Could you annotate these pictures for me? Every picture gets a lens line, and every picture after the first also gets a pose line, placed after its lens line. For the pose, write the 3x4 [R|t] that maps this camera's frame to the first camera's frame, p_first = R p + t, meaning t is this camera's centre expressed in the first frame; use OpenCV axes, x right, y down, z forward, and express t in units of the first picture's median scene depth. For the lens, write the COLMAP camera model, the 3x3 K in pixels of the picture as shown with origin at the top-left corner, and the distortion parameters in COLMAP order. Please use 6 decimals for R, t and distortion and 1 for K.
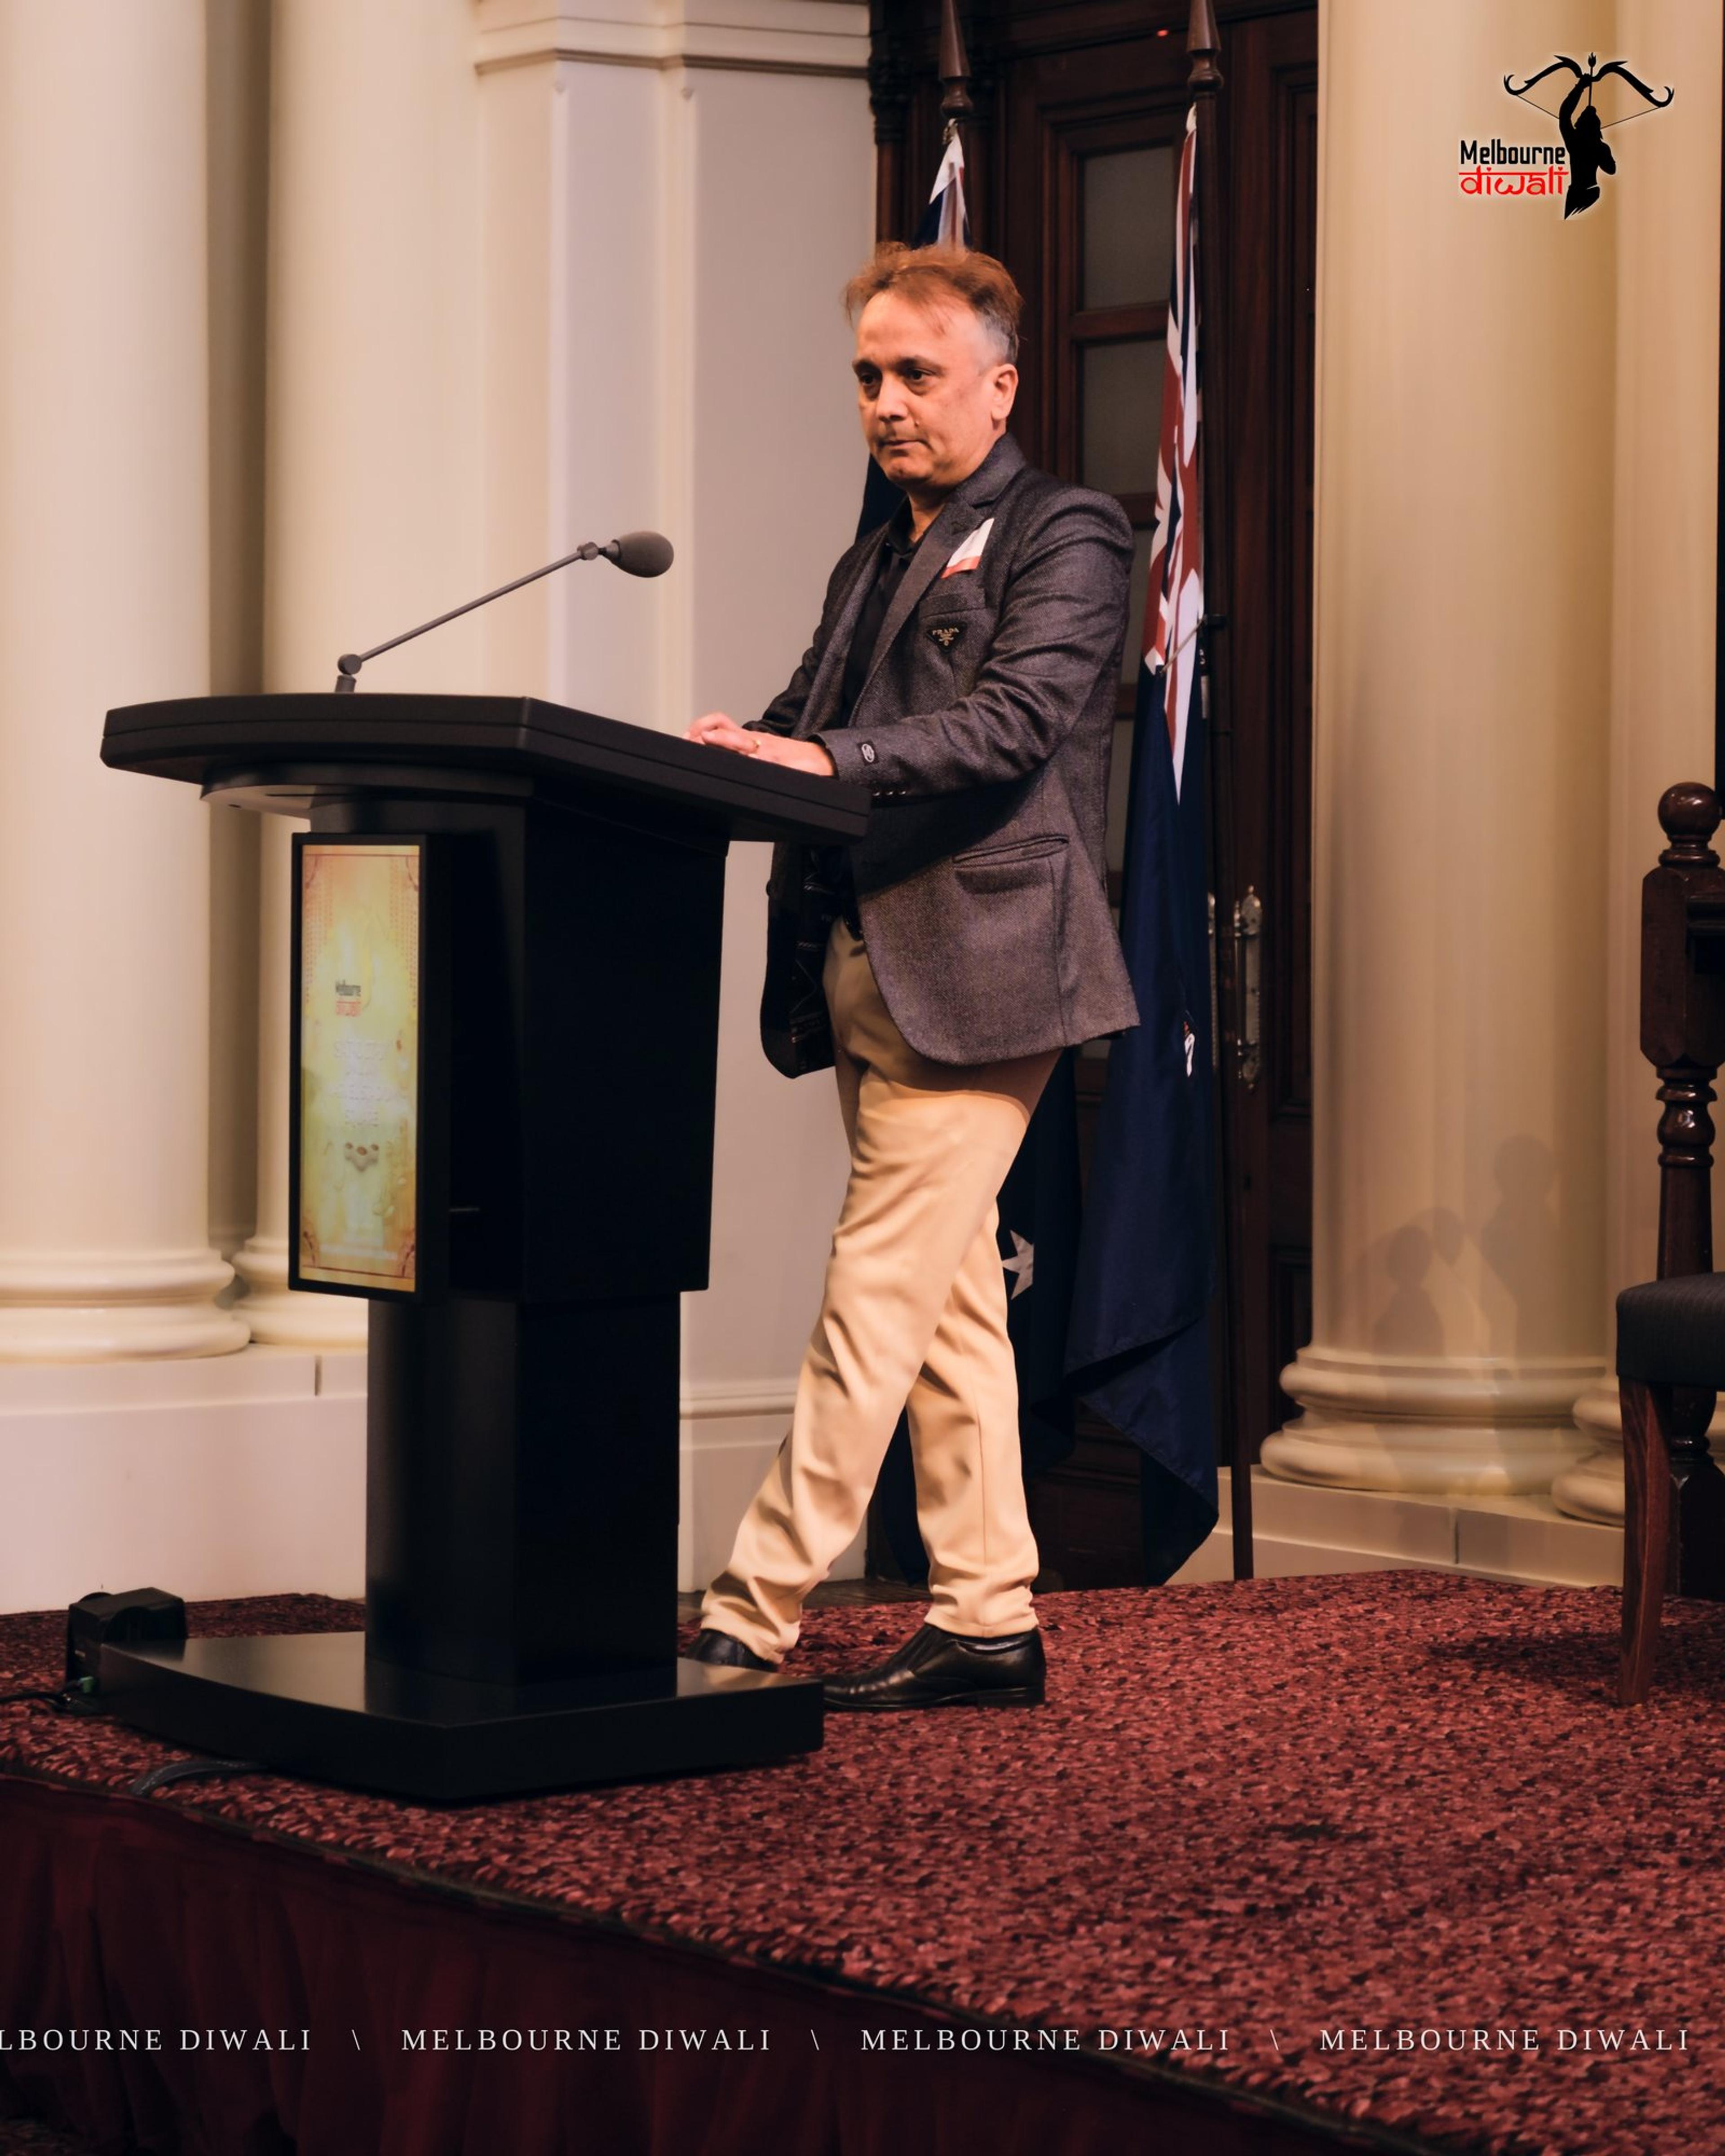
lens RADIAL K [[6609.4, 0, 864.0], [0, 6609.4, 1057.7], [0, 0, 1]] dist [0.268152, 0.000000]
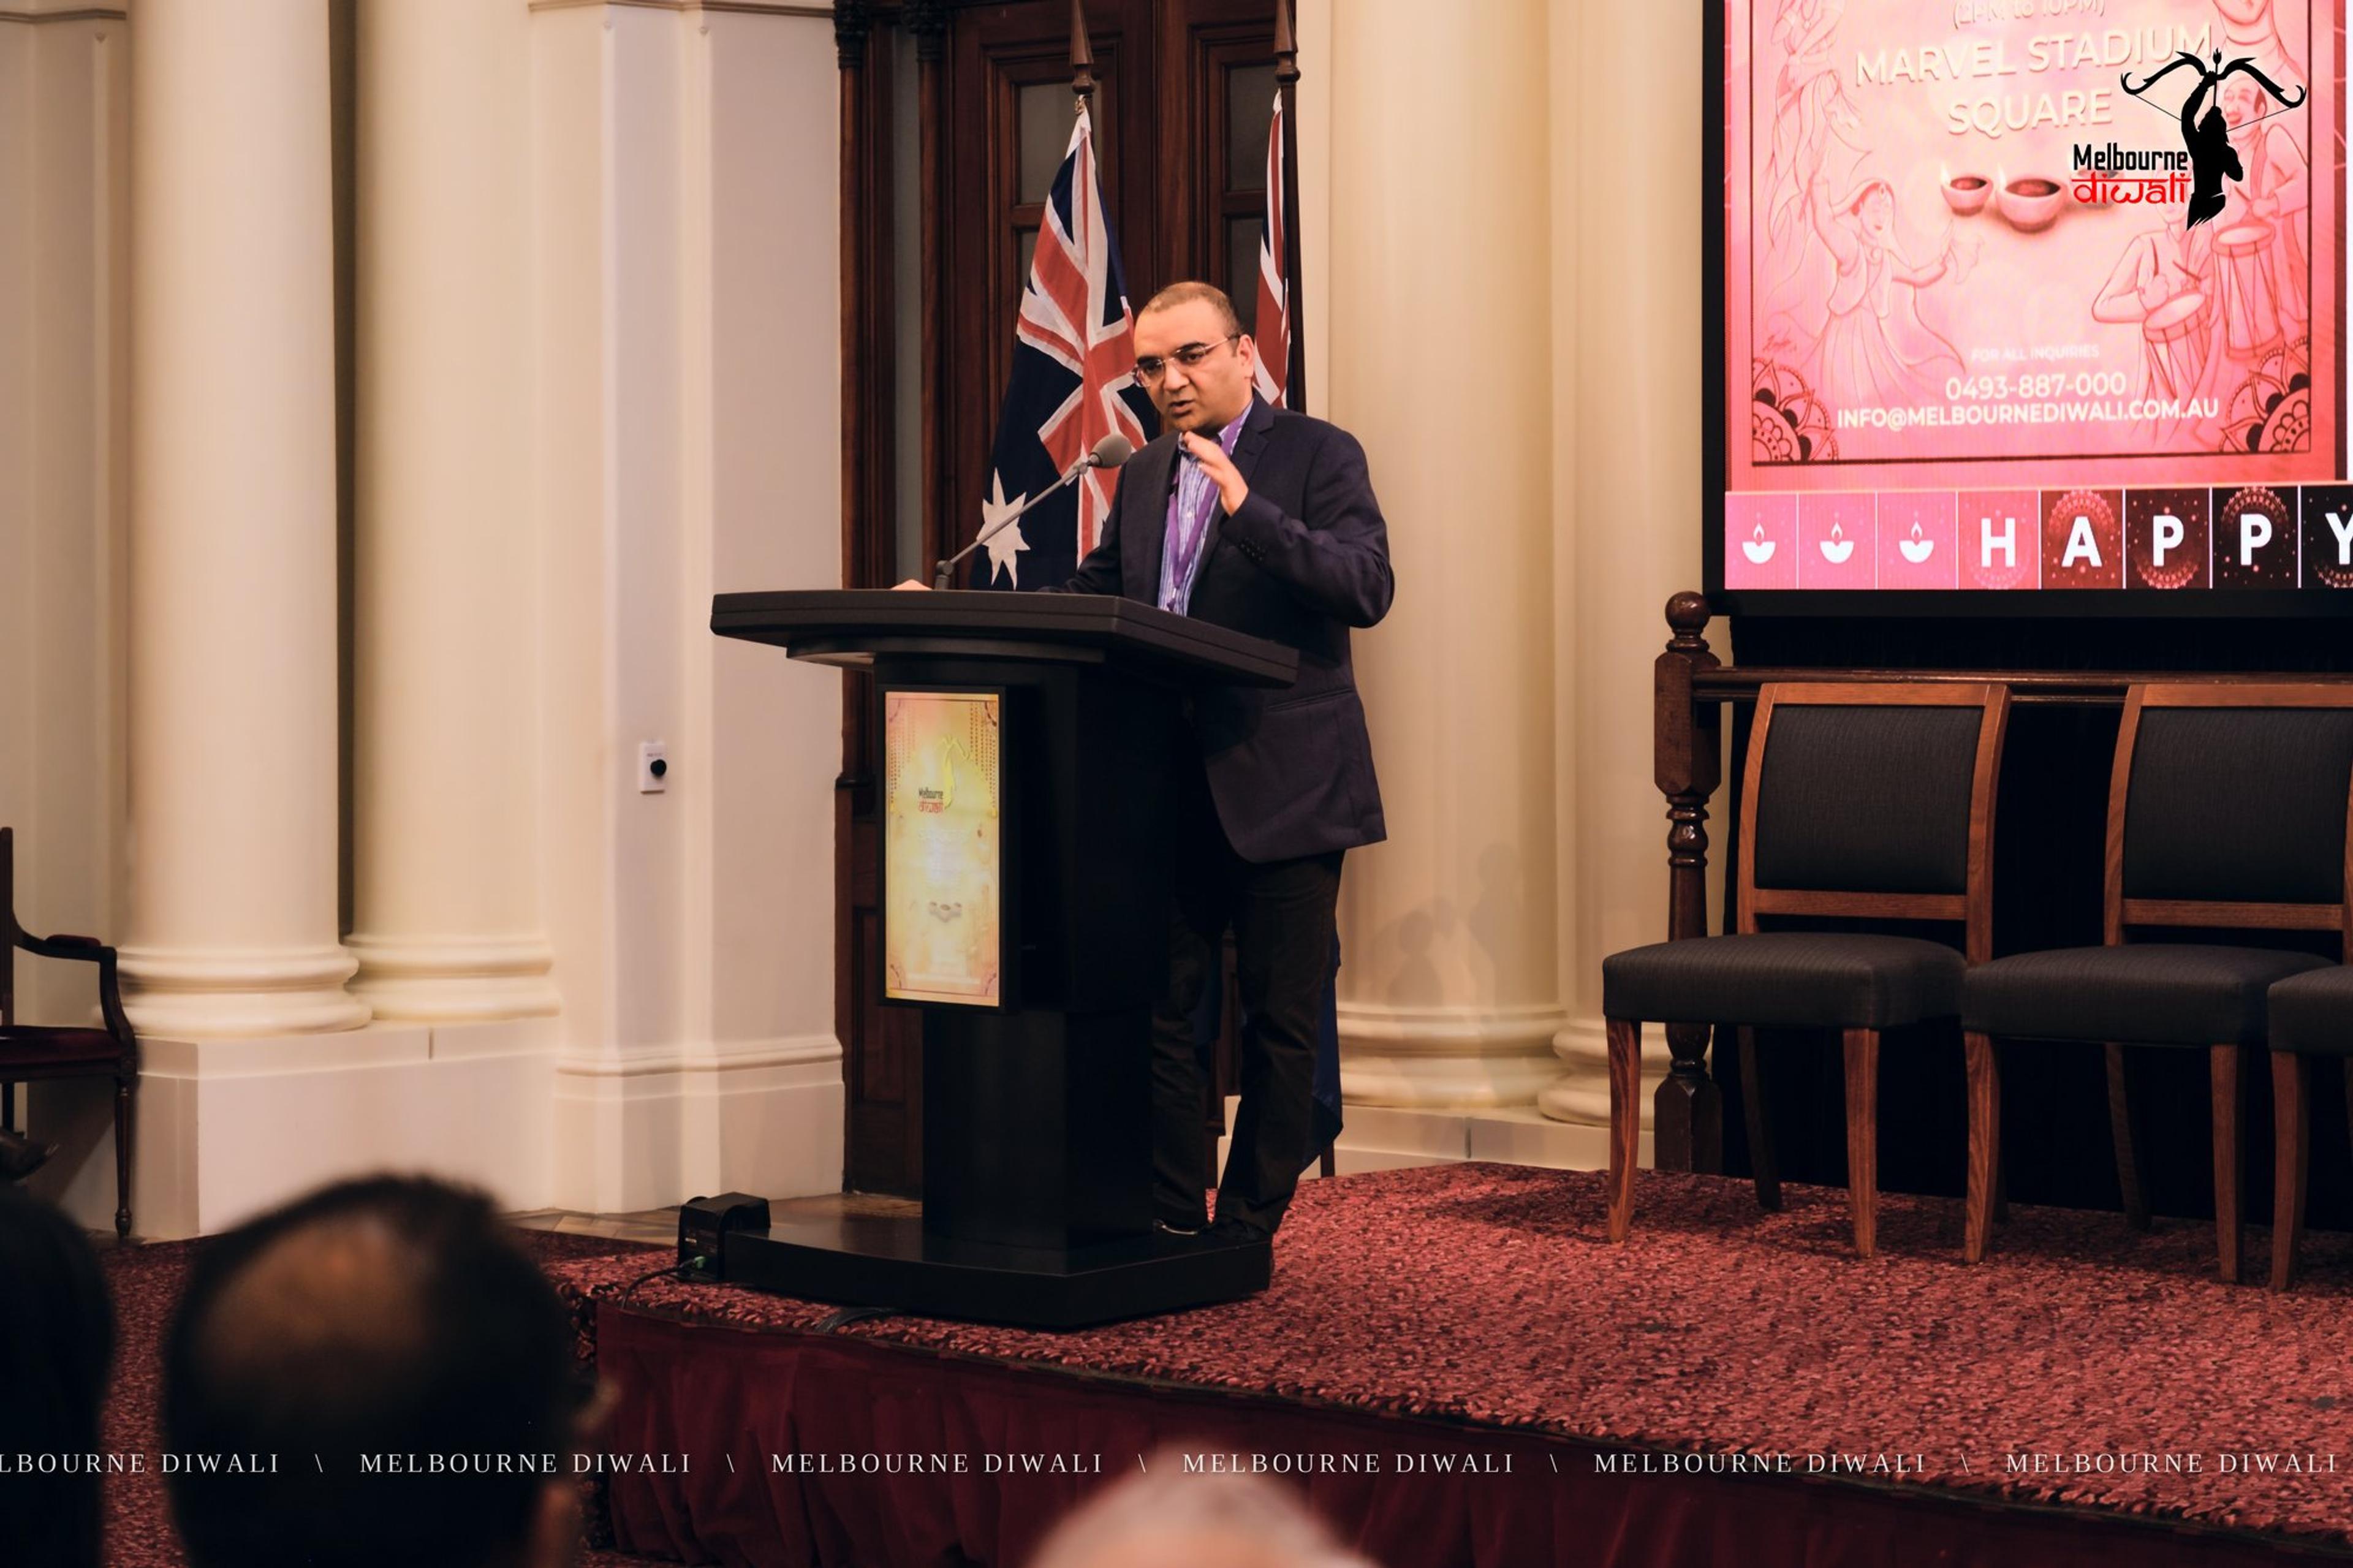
lens RADIAL K [[6242.1, 0, 1094.2], [0, 6242.1, 781.5], [0, 0, 1]] dist [0.086772, 0.000000]
pose [[0.982994, -0.017063, 0.182841, -0.227109], [0.015509, 0.999830, 0.009924, -0.015575], [-0.182979, -0.006920, 0.983092, -0.256230]]
